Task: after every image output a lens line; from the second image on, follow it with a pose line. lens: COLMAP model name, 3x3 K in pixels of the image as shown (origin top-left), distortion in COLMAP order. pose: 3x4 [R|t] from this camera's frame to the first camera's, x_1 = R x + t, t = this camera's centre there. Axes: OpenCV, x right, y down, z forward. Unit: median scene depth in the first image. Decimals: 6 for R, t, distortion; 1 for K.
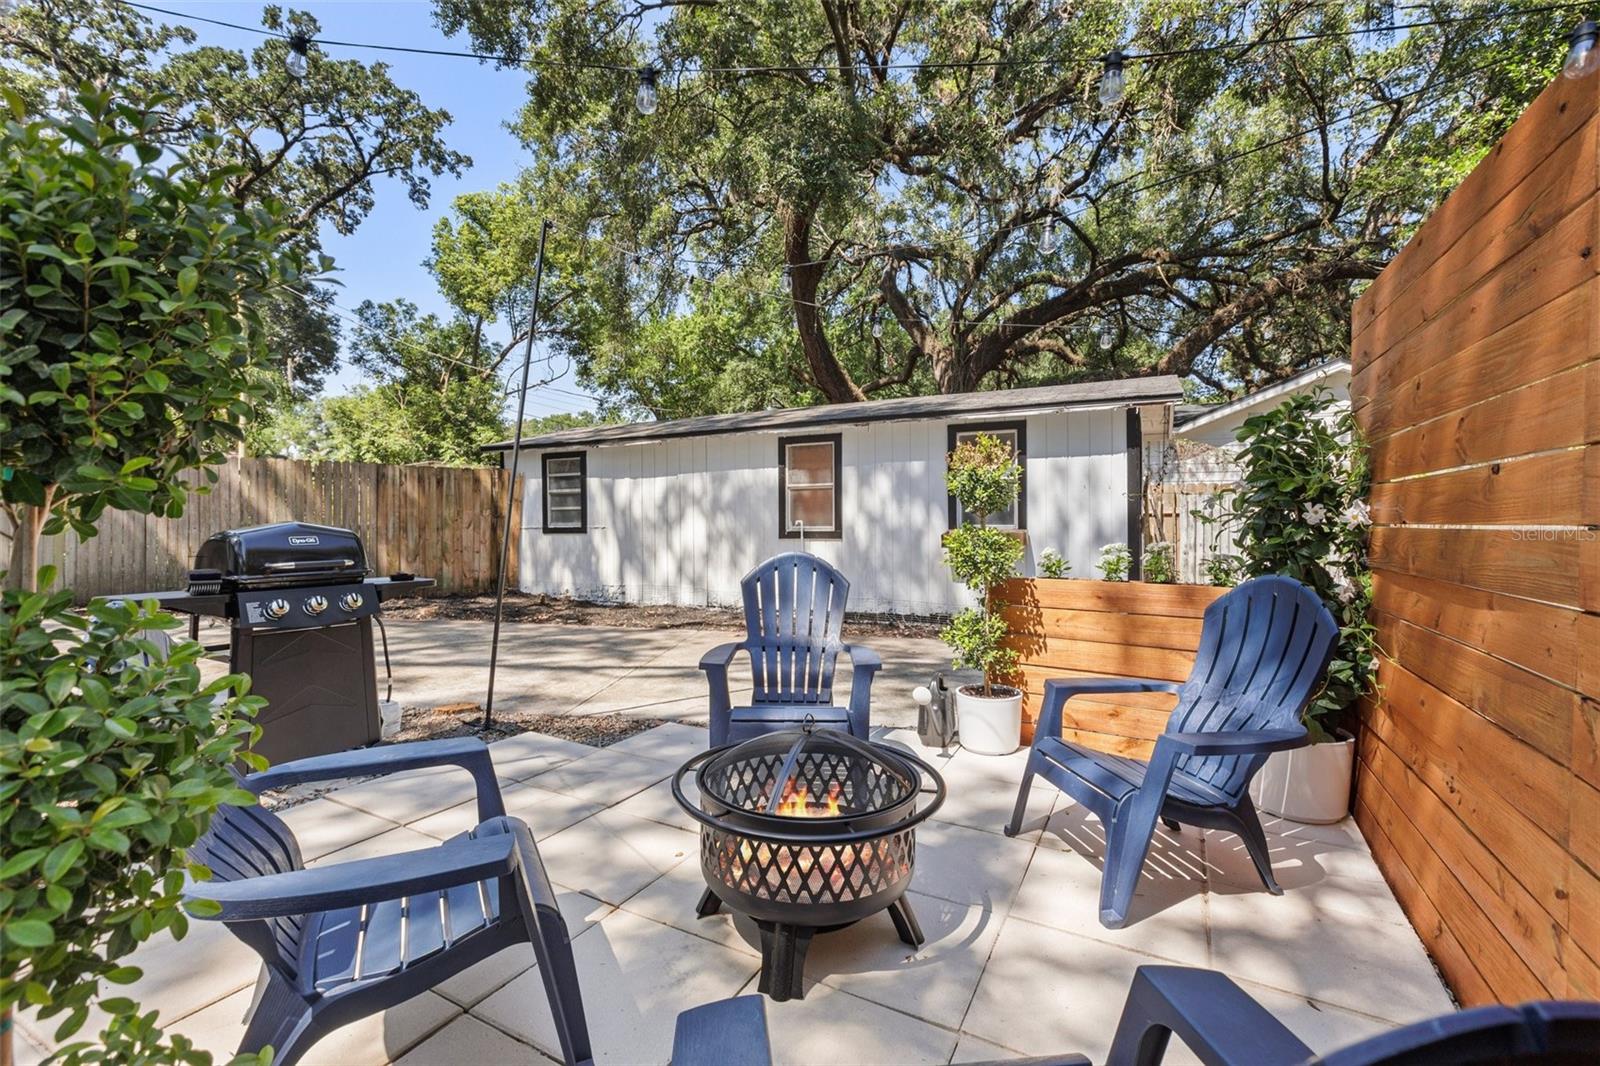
lens RADIAL K [[721.7, 0, 804.4], [0, 721.7, 529.6], [0, 0, 1]] dist [-0.000205, 0.001244]
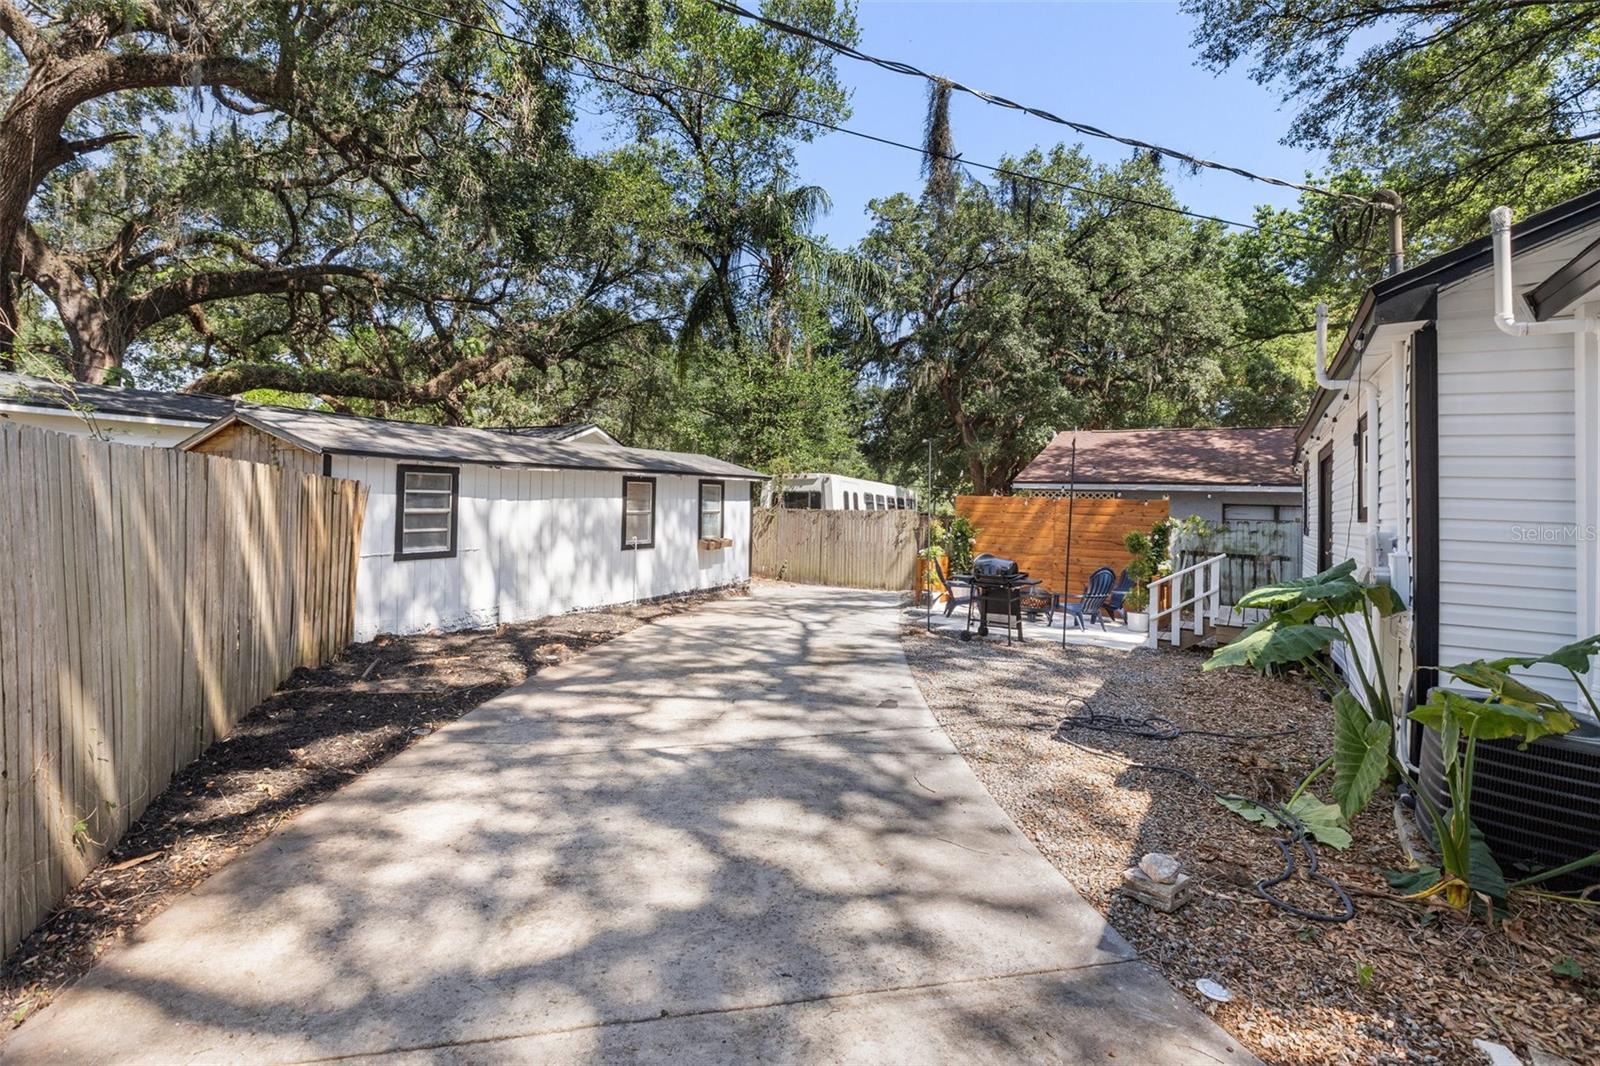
lens RADIAL K [[721.7, 0, 795.1], [0, 721.7, 475.5], [0, 0, 1]] dist [-0.000205, 0.001244]
pose [[0.070417, 0.041703, 0.996646, -0.535591], [-0.014338, 0.999065, -0.040792, -0.030346], [-0.997415, -0.011418, 0.070949, 0.229038]]
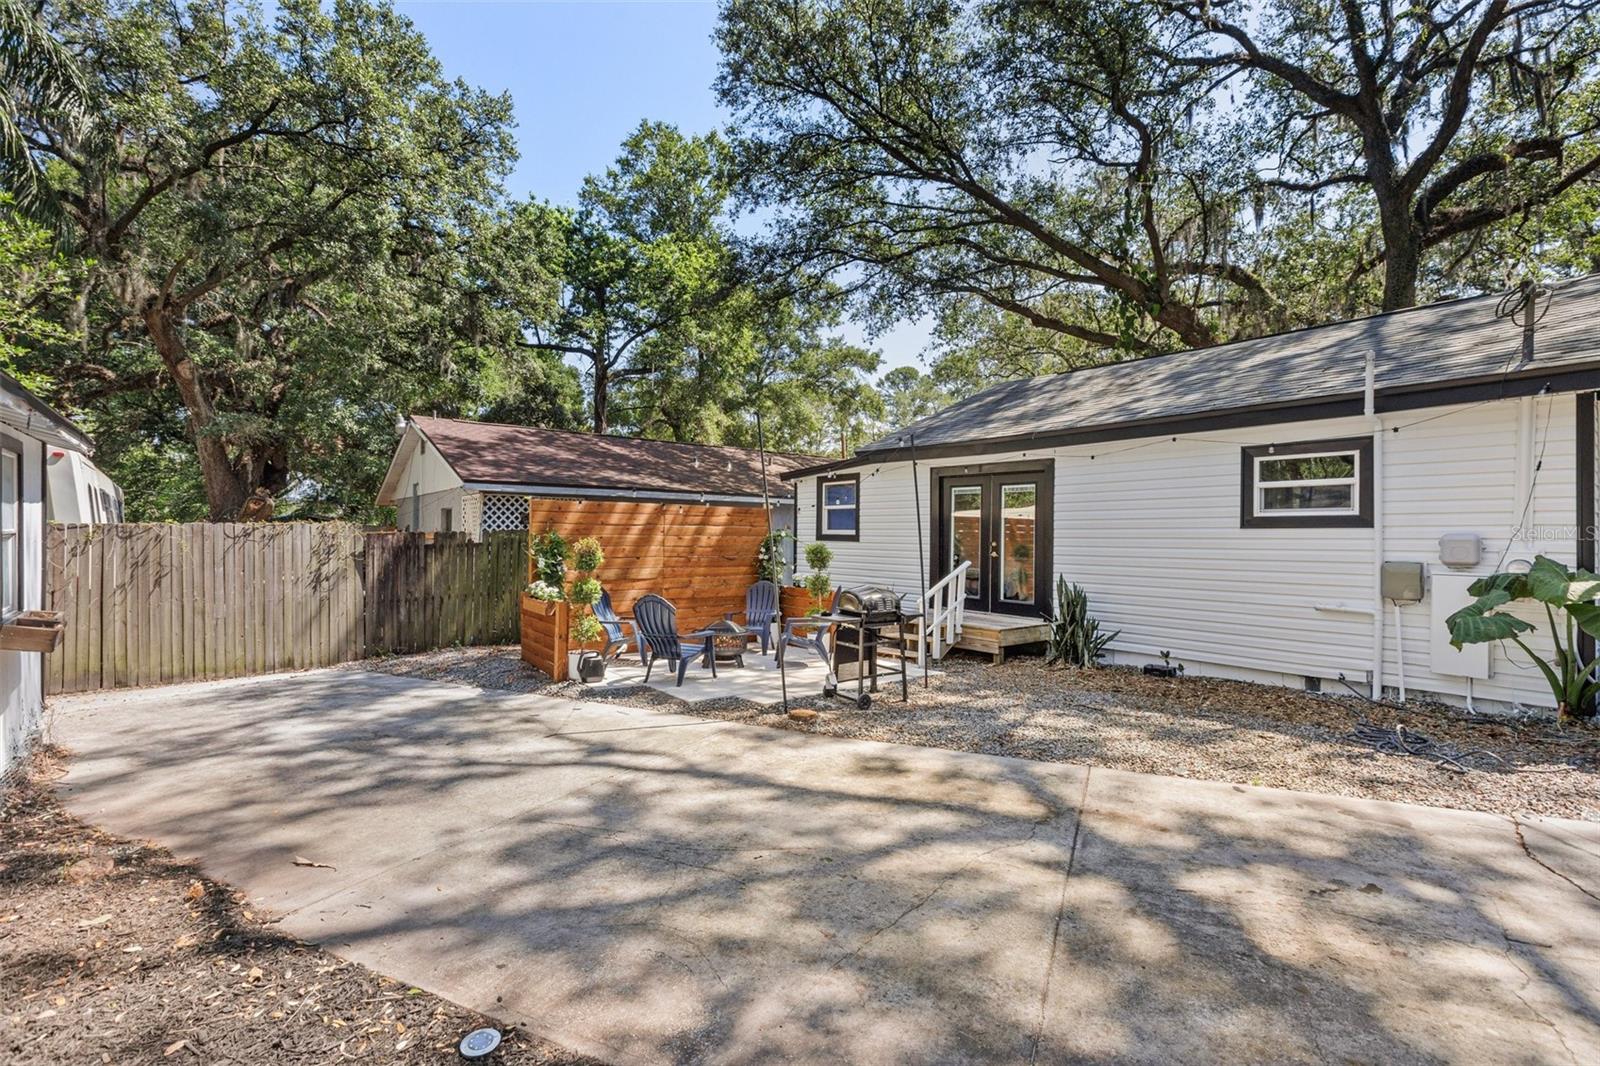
lens RADIAL K [[721.7, 0, 785.8], [0, 721.7, 536.0], [0, 0, 1]] dist [-0.000205, 0.001244]
pose [[-0.905085, -0.013961, 0.425002, -0.200010], [-0.008426, 0.999853, 0.014901, -0.027140], [-0.425147, 0.009905, -0.905070, 0.436605]]
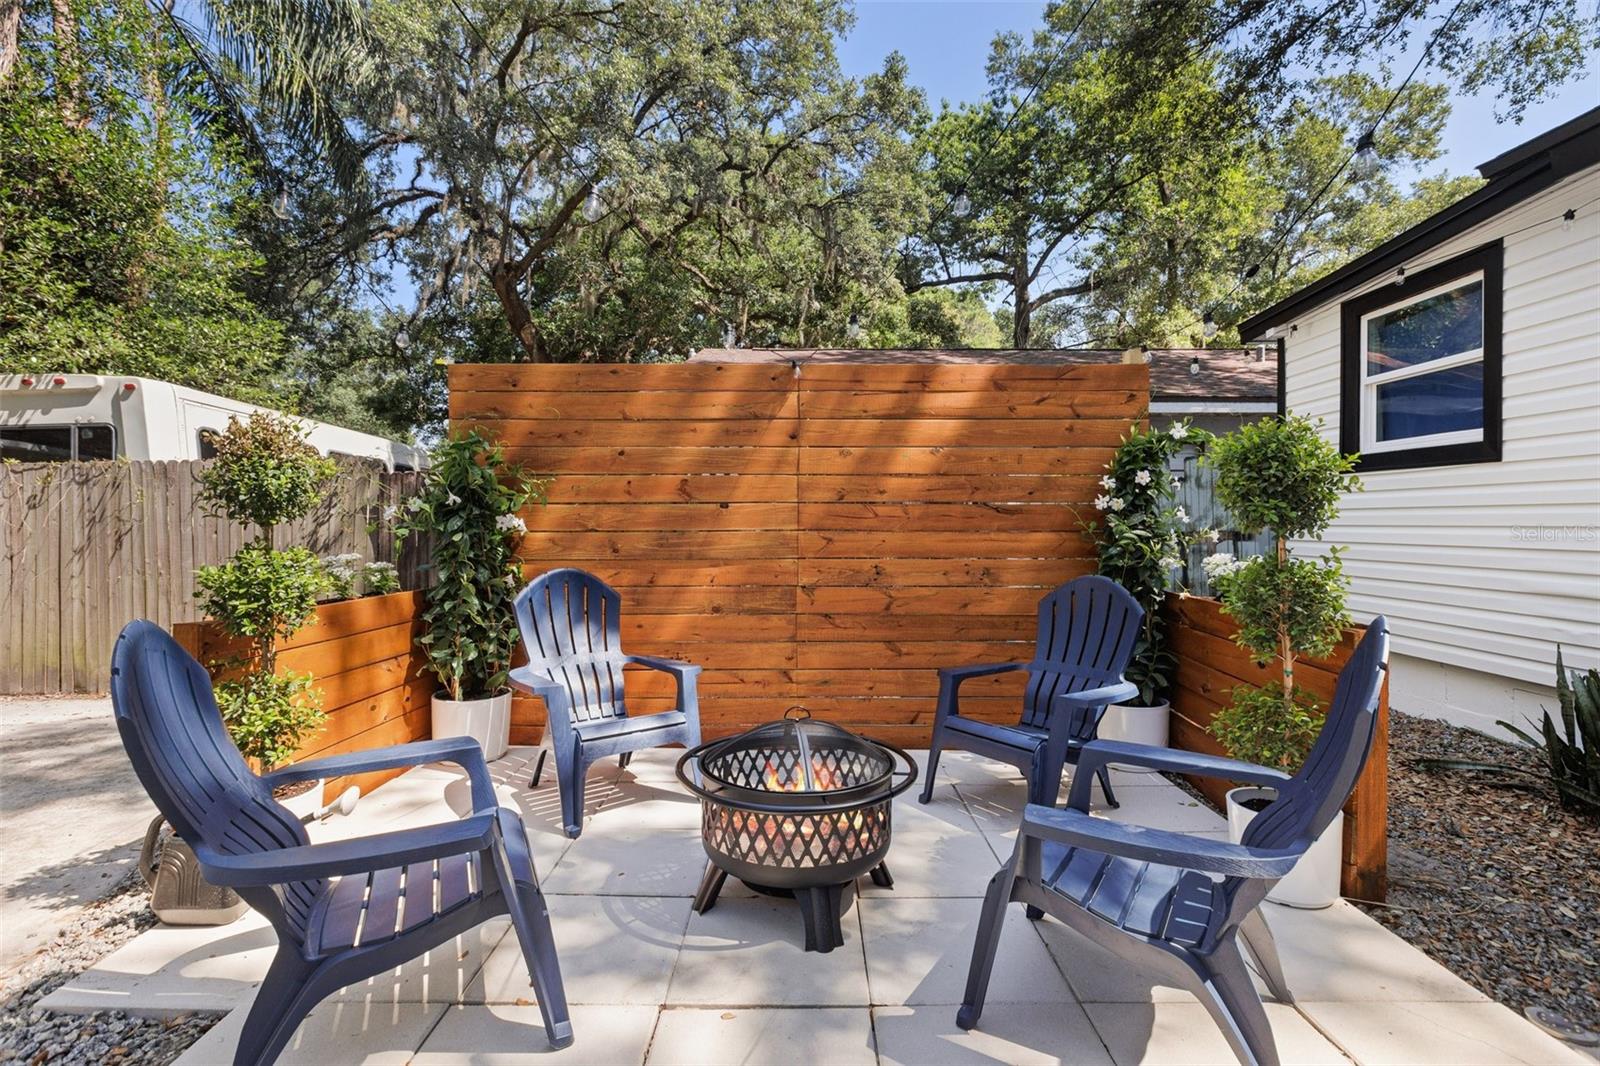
lens RADIAL K [[721.7, 0, 800.2], [0, 721.7, 528.8], [0, 0, 1]] dist [-0.000205, 0.001244]
pose [[-0.460383, -0.014484, 0.887602, -0.091192], [0.011196, 0.999693, 0.022120, -0.004369], [-0.887650, 0.020122, -0.460079, 0.137364]]
